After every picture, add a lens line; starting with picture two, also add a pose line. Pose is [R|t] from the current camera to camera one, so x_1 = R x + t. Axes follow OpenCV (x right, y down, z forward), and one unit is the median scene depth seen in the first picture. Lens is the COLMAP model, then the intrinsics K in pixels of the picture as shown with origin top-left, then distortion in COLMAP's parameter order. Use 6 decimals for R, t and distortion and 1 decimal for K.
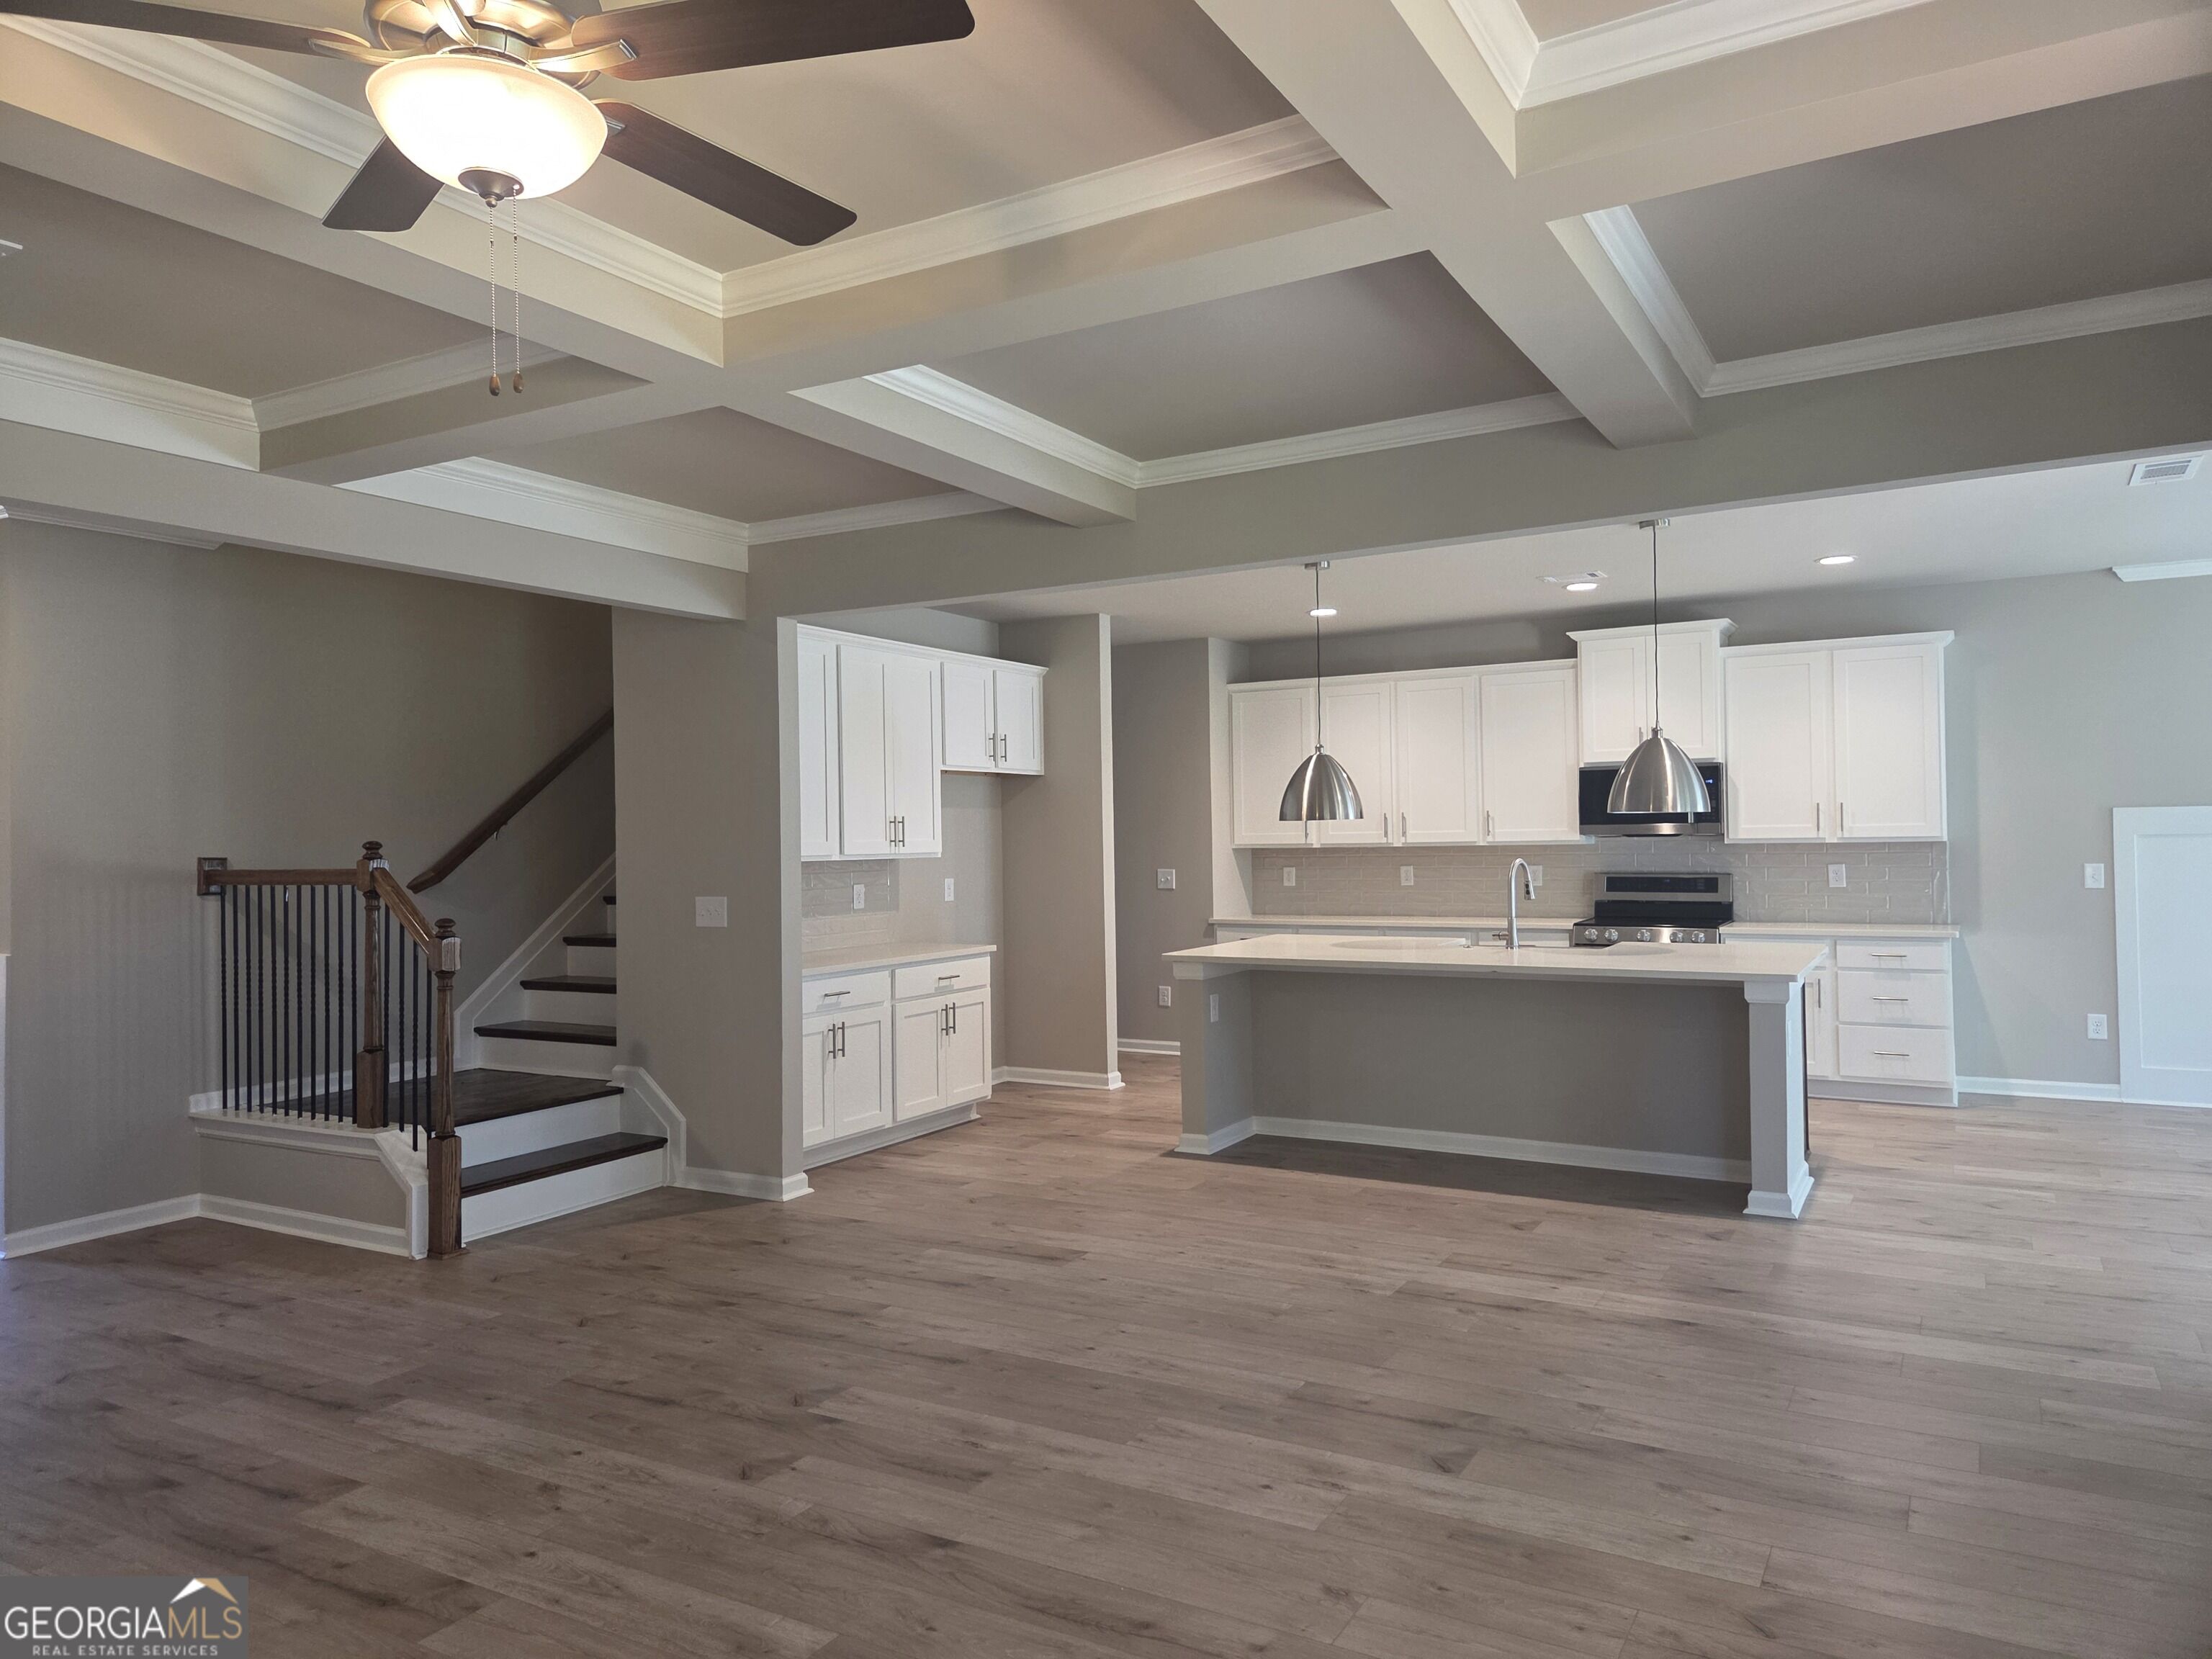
lens RADIAL K [[1478.5, 0, 1106.0], [0, 1478.5, 829.5], [0, 0, 1]] dist [0.068949, -0.060553]
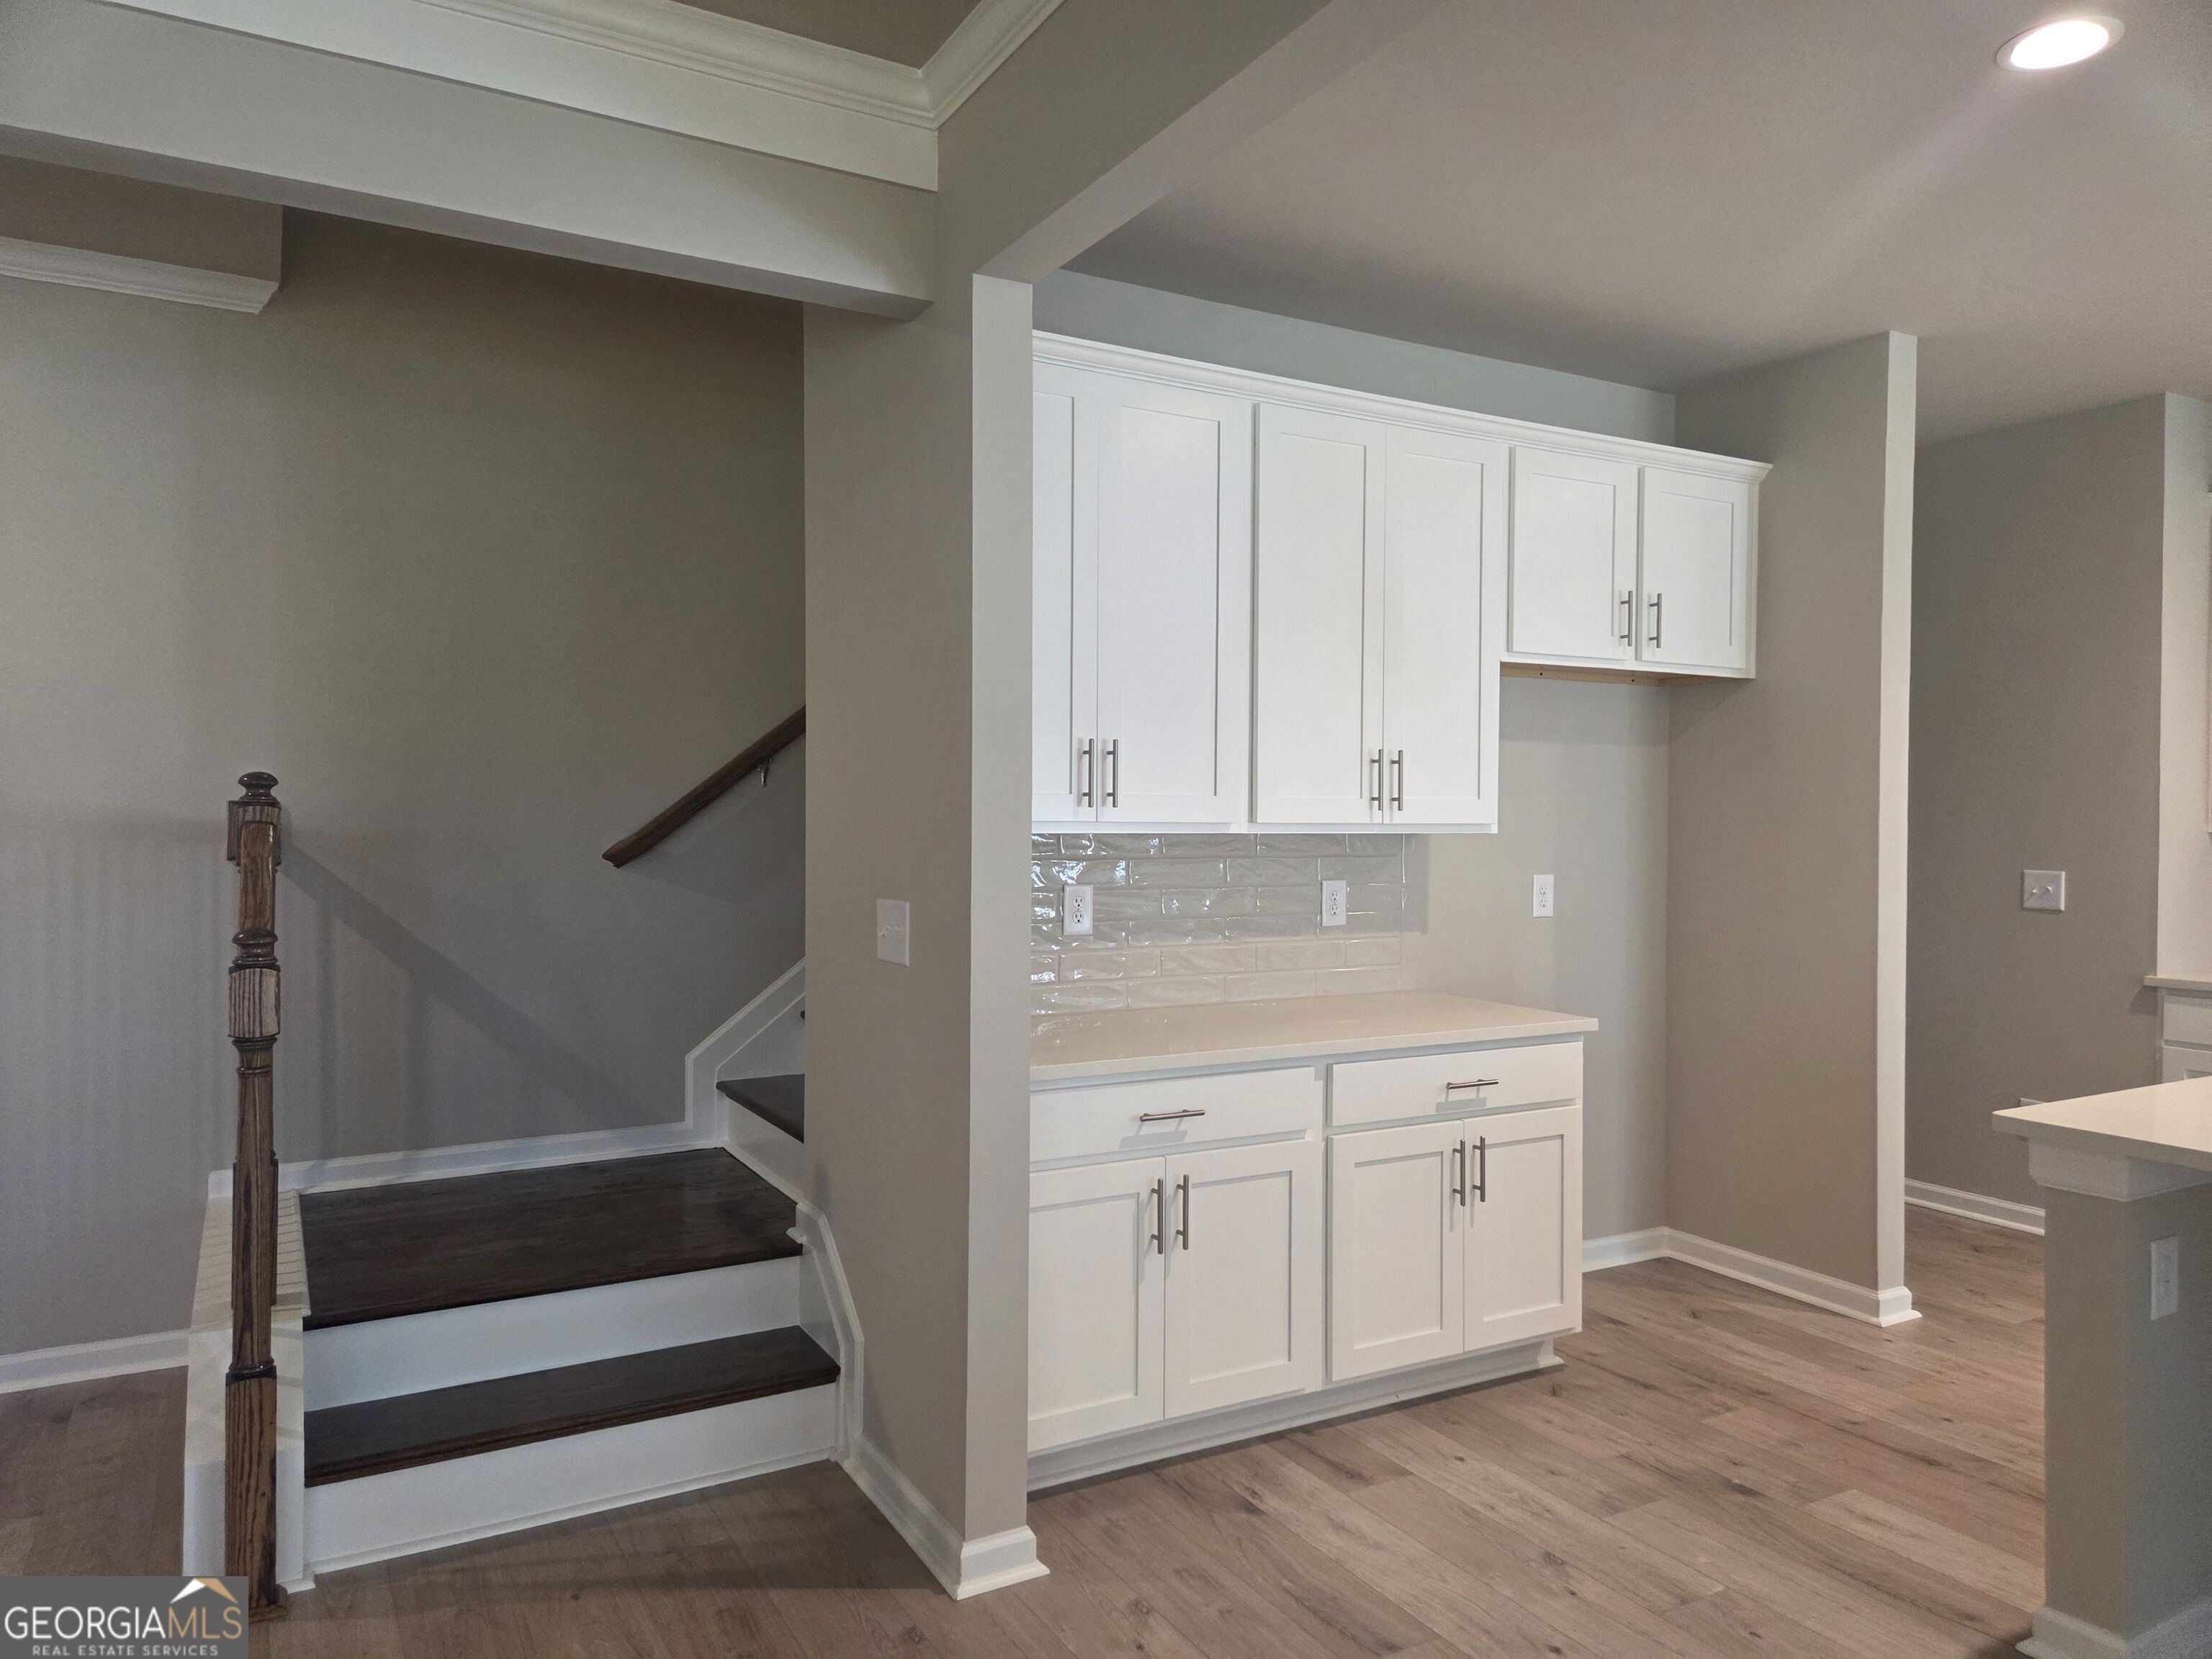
lens RADIAL K [[1478.5, 0, 1106.0], [0, 1478.5, 829.5], [0, 0, 1]] dist [0.068949, -0.060553]
pose [[0.860996, 0.026998, -0.507895, 0.033848], [-0.016820, 0.999555, 0.024619, 0.007476], [0.508334, -0.012654, 0.861067, 0.522560]]
